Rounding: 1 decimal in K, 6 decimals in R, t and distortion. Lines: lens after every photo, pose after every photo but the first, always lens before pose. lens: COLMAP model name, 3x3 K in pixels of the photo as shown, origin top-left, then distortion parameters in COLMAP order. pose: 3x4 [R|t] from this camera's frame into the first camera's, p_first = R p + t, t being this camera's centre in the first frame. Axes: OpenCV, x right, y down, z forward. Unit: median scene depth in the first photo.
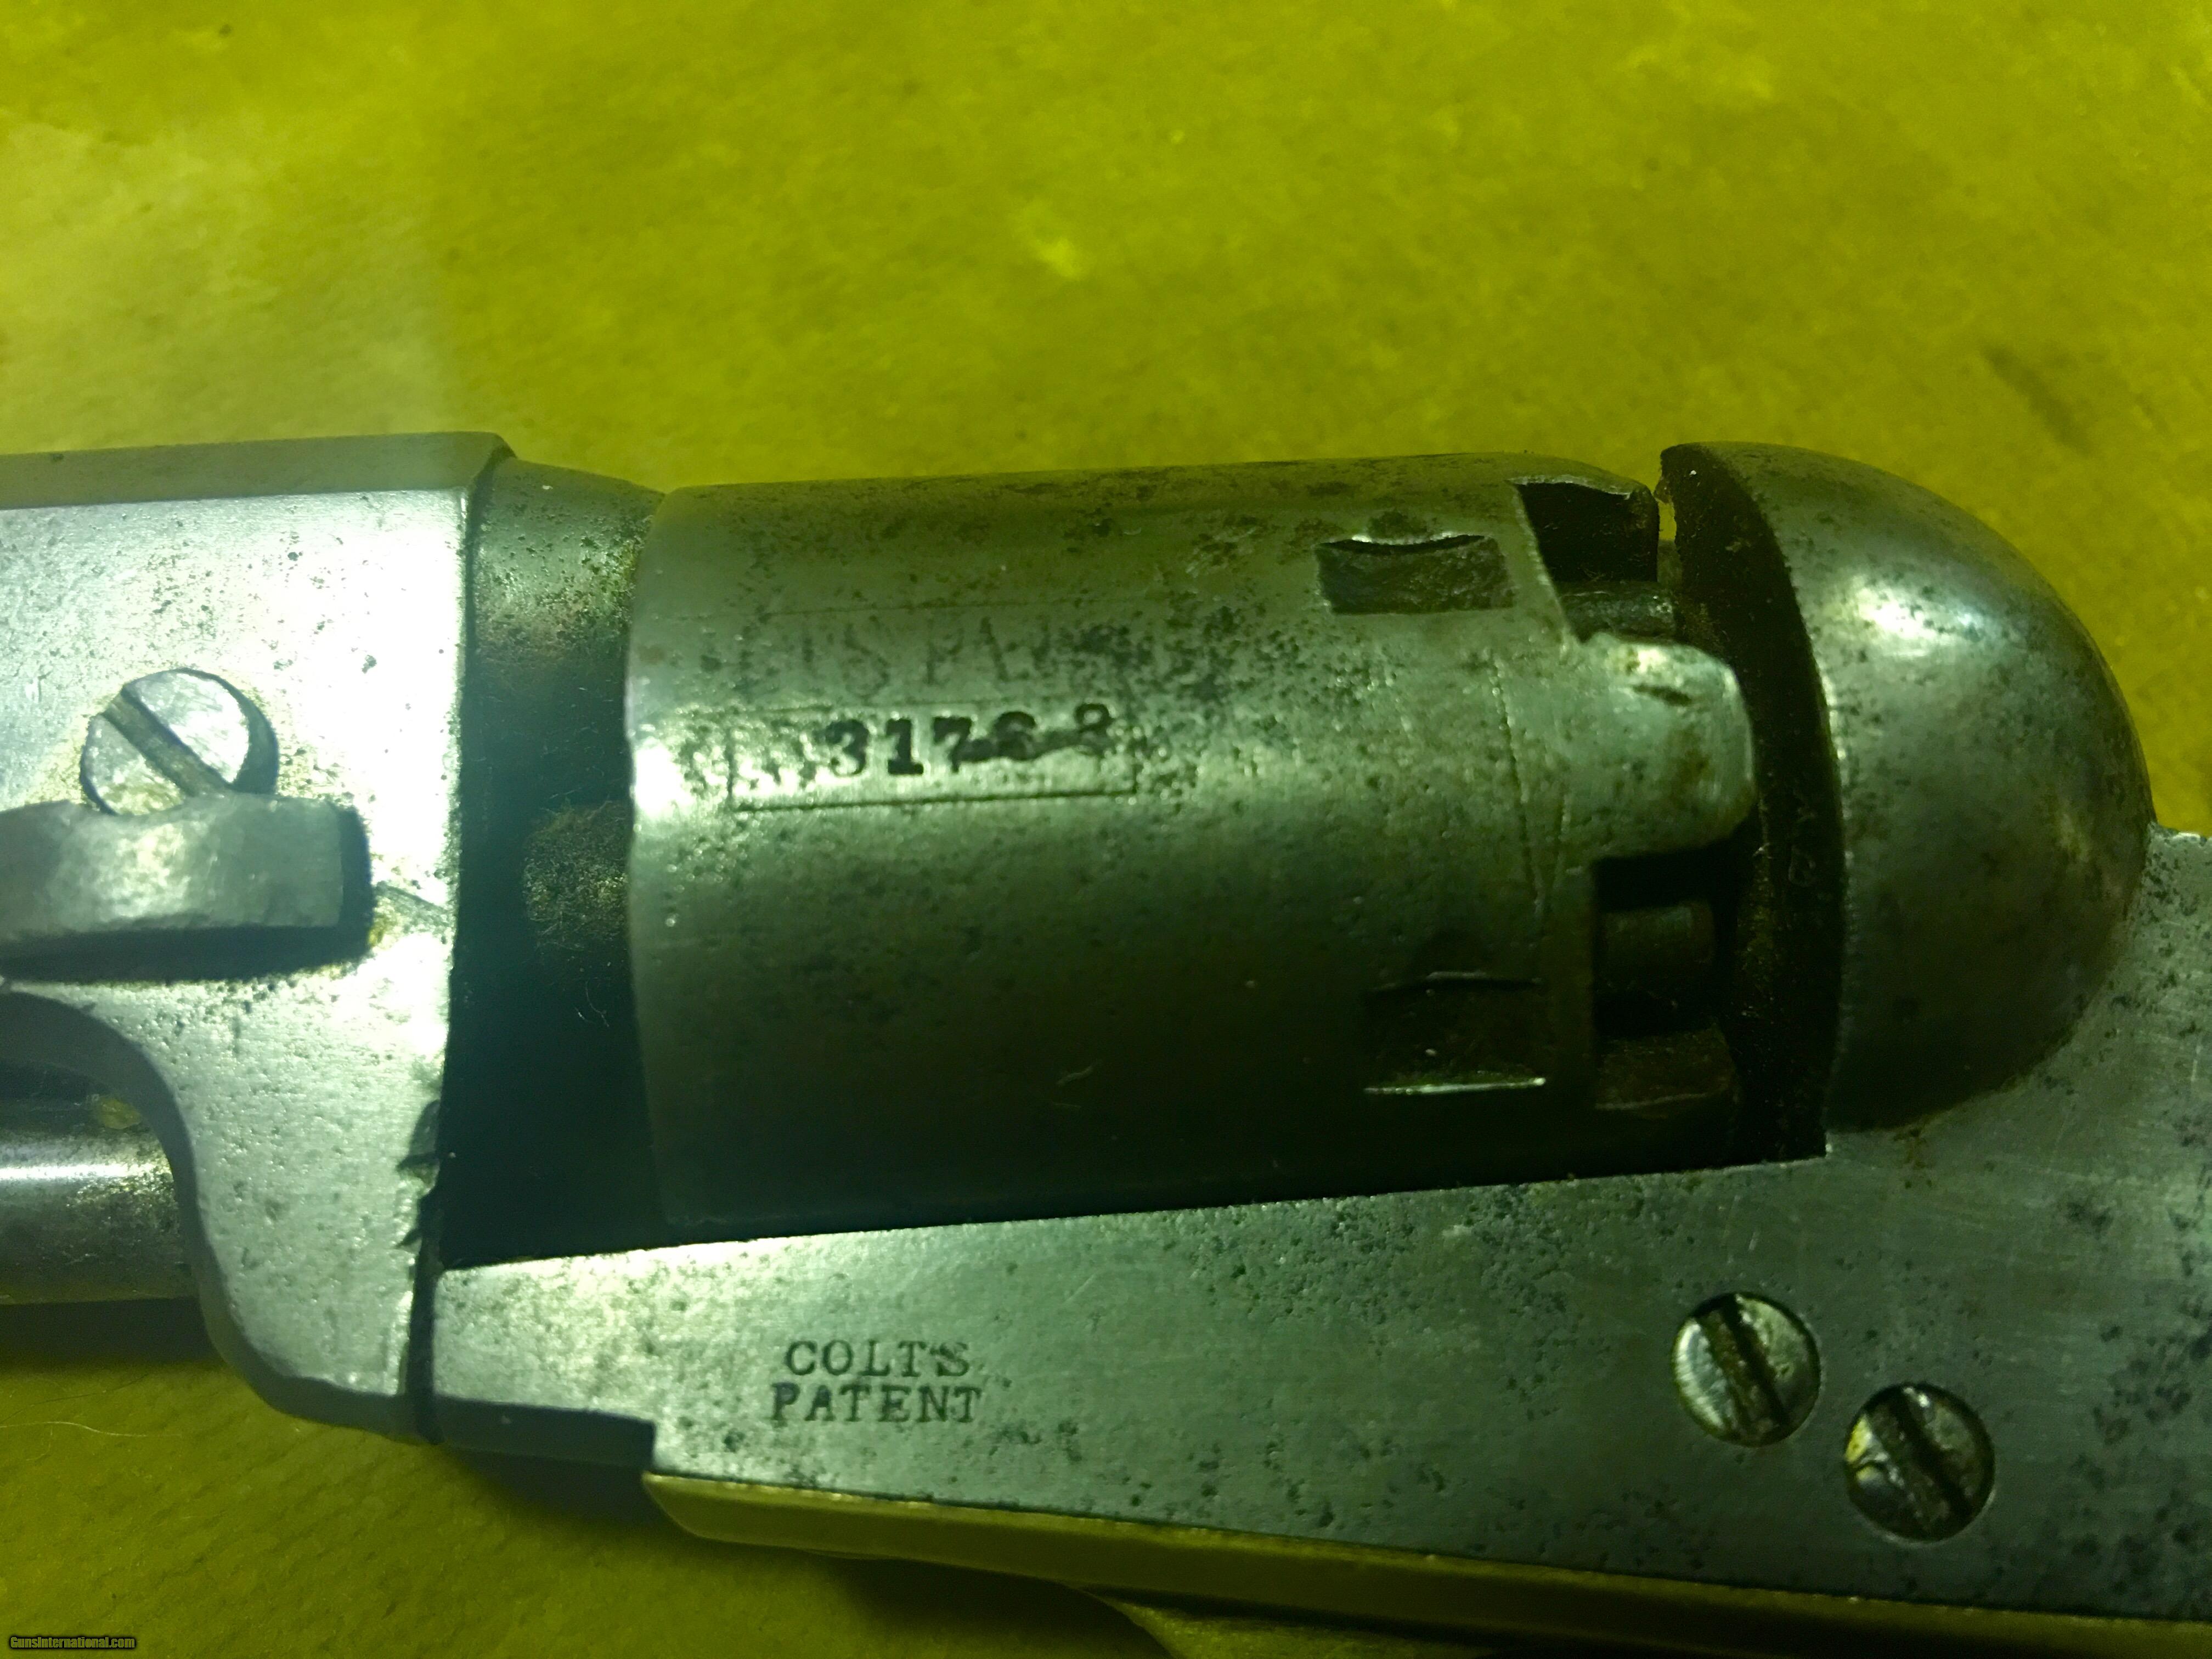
lens RADIAL K [[1923.0, 0, 1106.0], [0, 1923.0, 829.5], [0, 0, 1]] dist [0.098411, -0.217024]
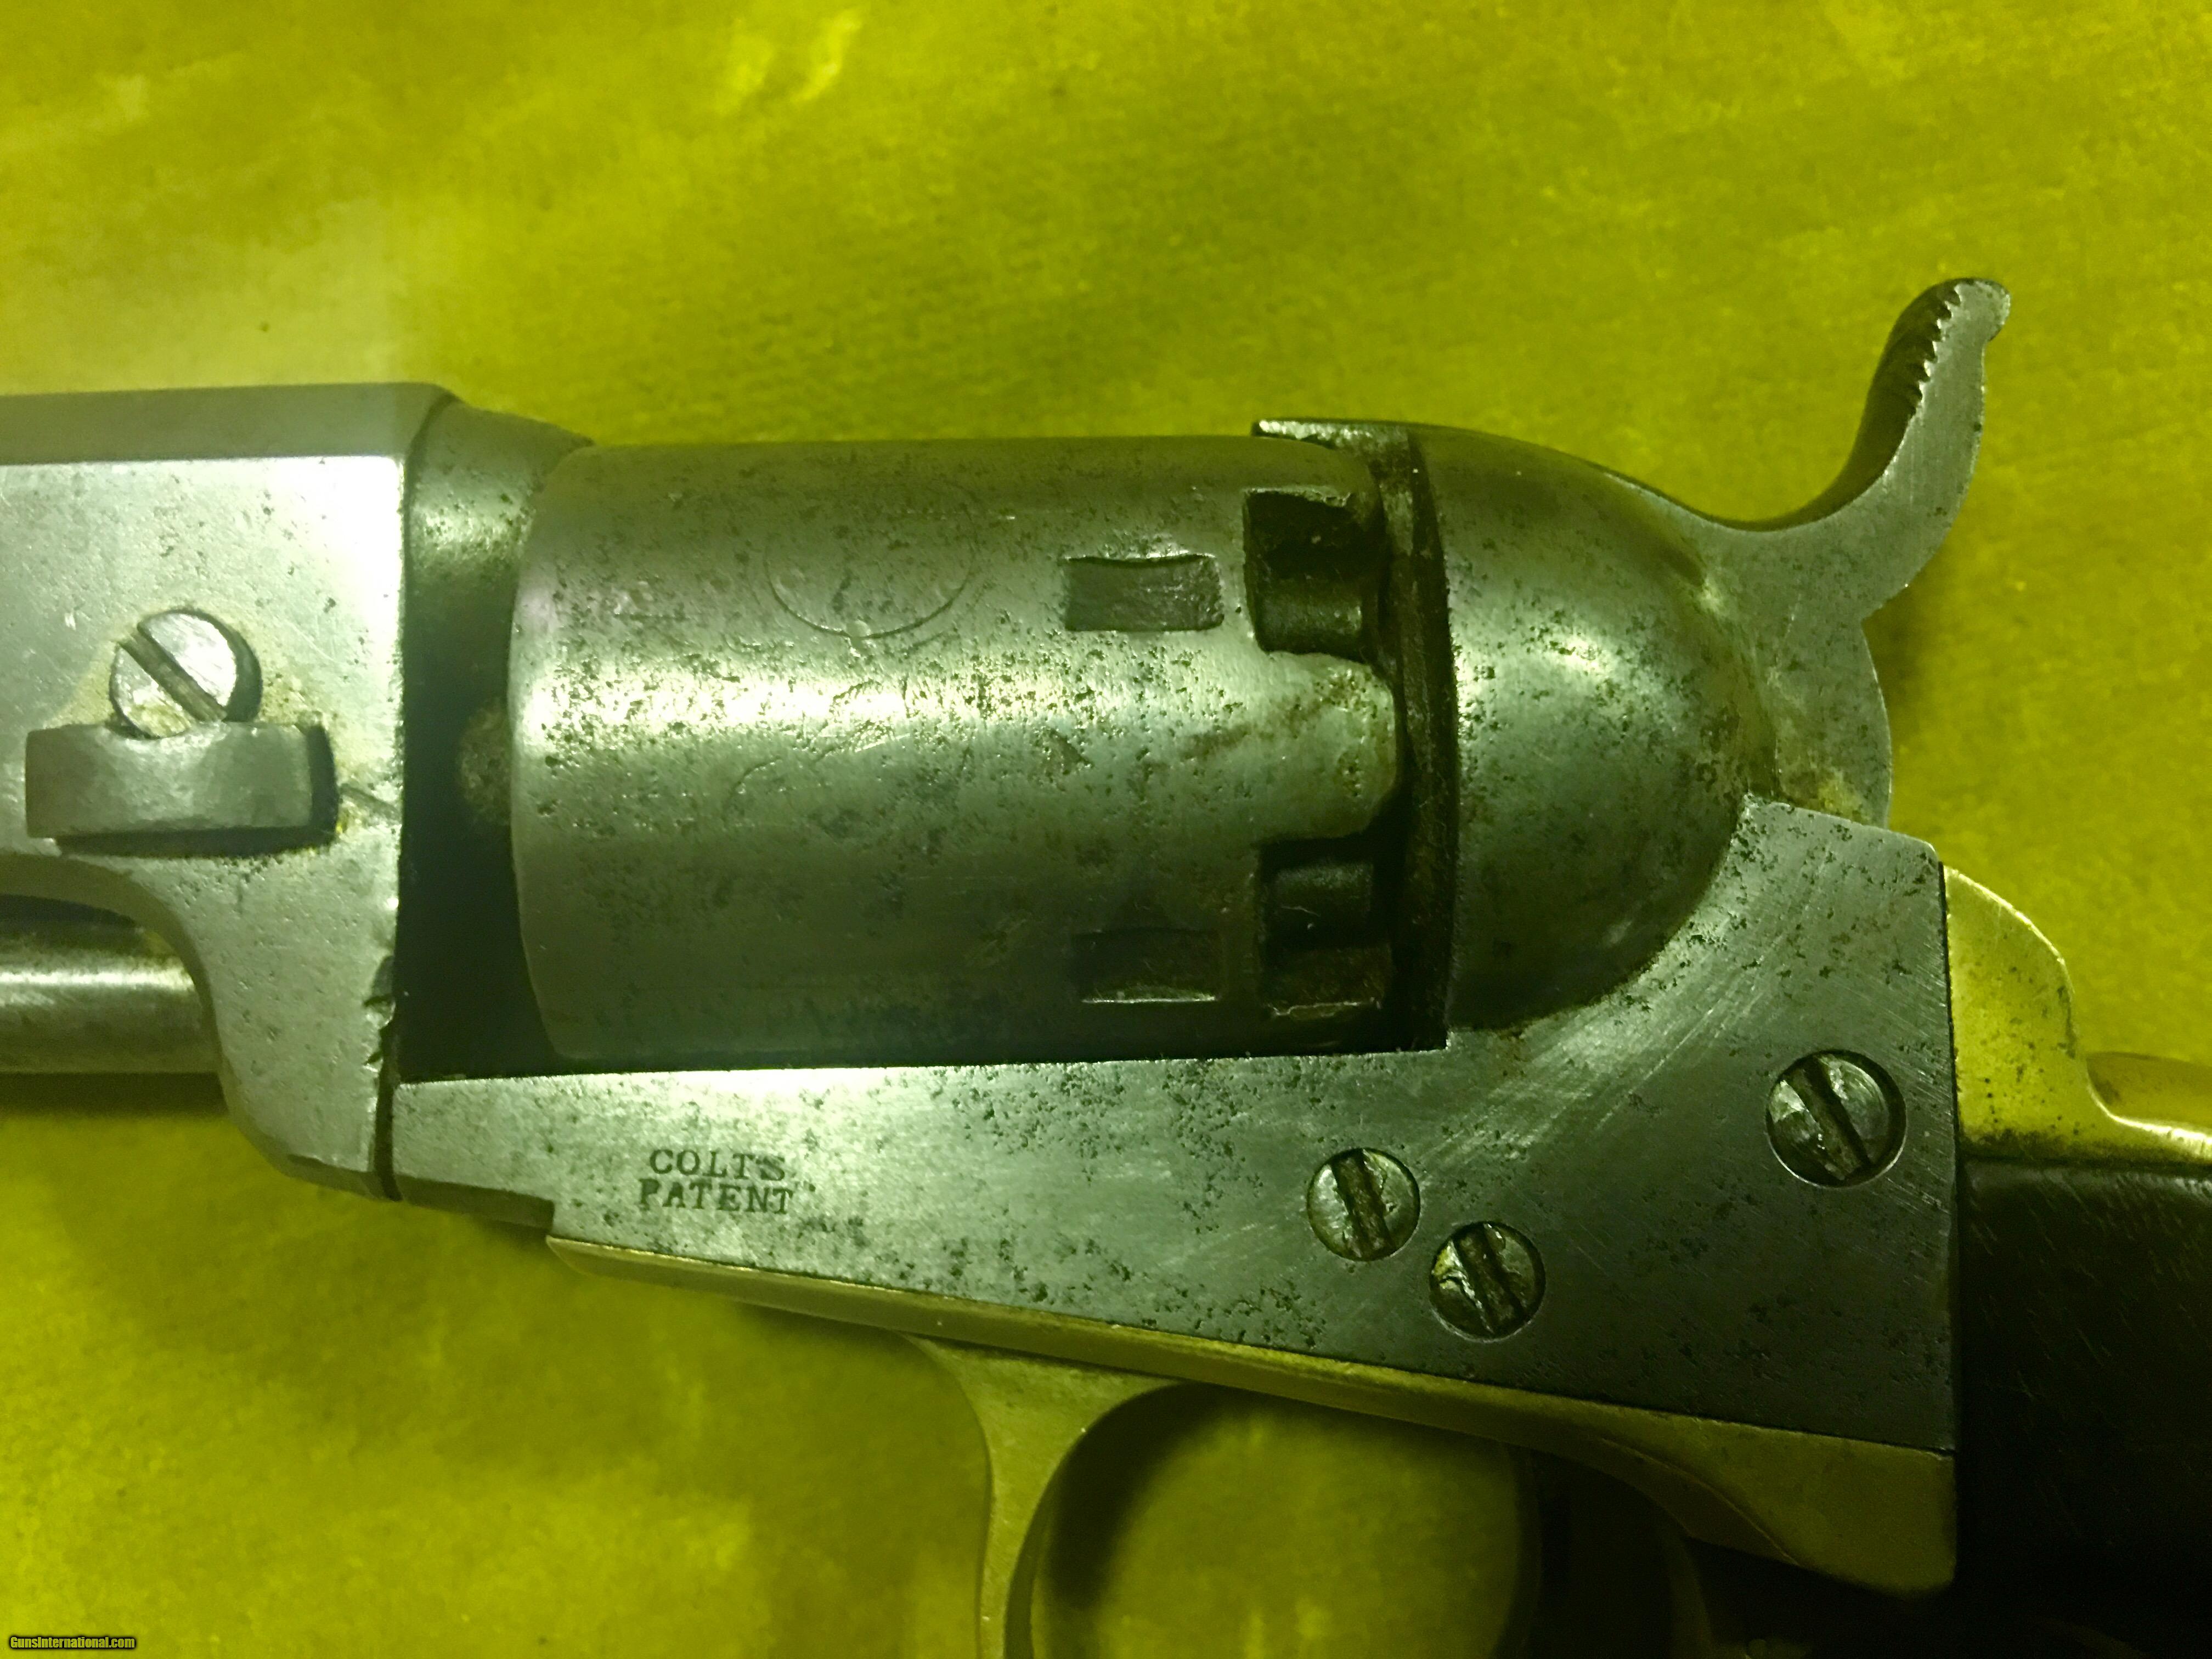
lens RADIAL K [[1923.0, 0, 1106.0], [0, 1923.0, 829.5], [0, 0, 1]] dist [0.098411, -0.217024]
pose [[0.997764, 0.041571, -0.052333, 0.209759], [-0.029986, 0.978229, 0.205352, -0.235993], [0.059730, -0.203324, 0.977288, -0.245066]]
